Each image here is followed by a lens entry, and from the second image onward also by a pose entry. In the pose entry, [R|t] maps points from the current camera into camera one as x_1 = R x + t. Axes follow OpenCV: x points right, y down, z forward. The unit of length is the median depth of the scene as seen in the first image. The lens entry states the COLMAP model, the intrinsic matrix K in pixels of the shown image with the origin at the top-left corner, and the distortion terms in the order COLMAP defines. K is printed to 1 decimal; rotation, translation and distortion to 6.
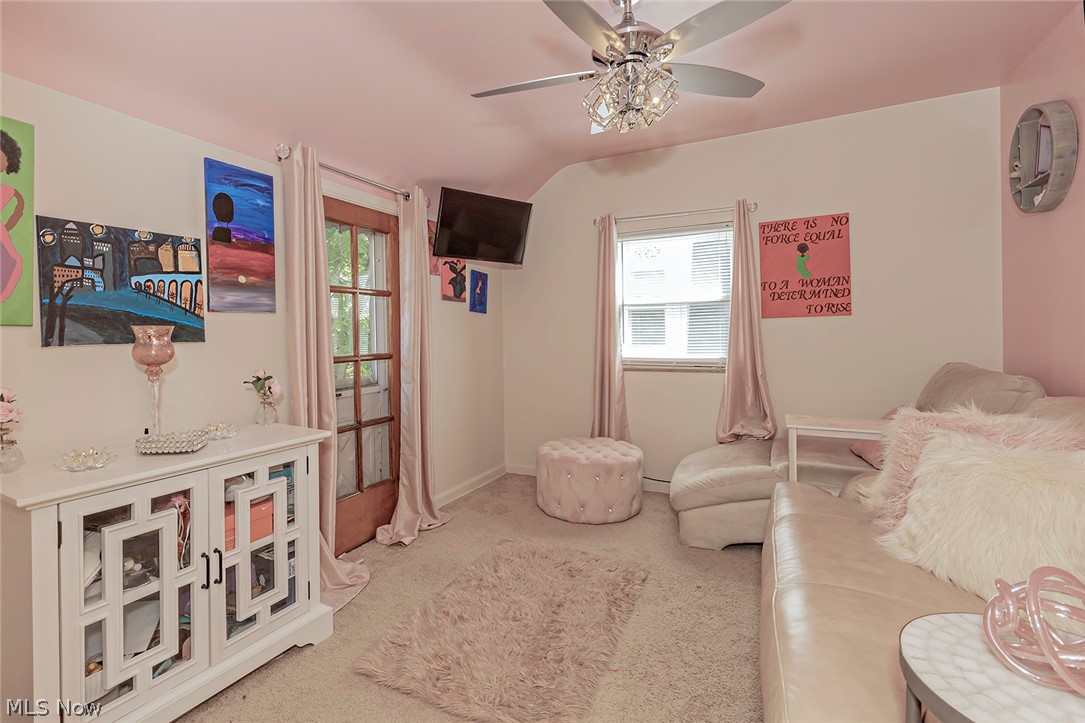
lens RADIAL K [[502.1, 0, 551.4], [0, 502.1, 343.0], [0, 0, 1]] dist [0.001740, 0.000254]
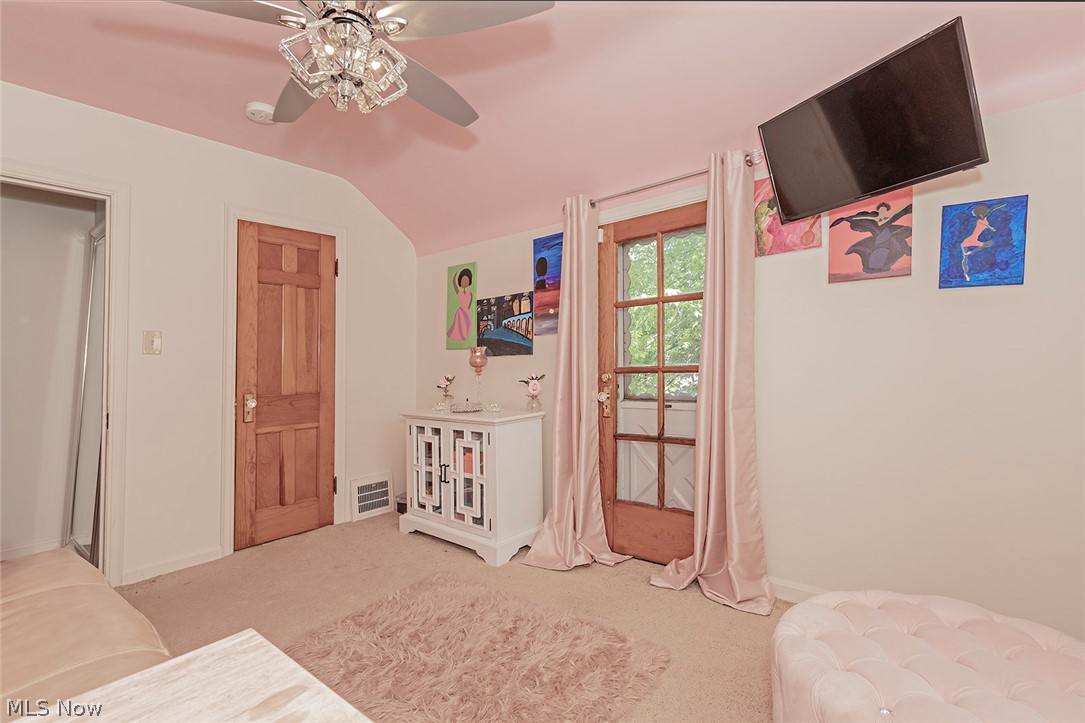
lens RADIAL K [[502.1, 0, 551.4], [0, 502.1, 343.0], [0, 0, 1]] dist [0.001740, 0.000254]
pose [[-0.255022, -0.017197, -0.966782, 0.873719], [0.012433, 0.999701, -0.021062, -0.004858], [0.966855, -0.017391, -0.254732, 1.516876]]
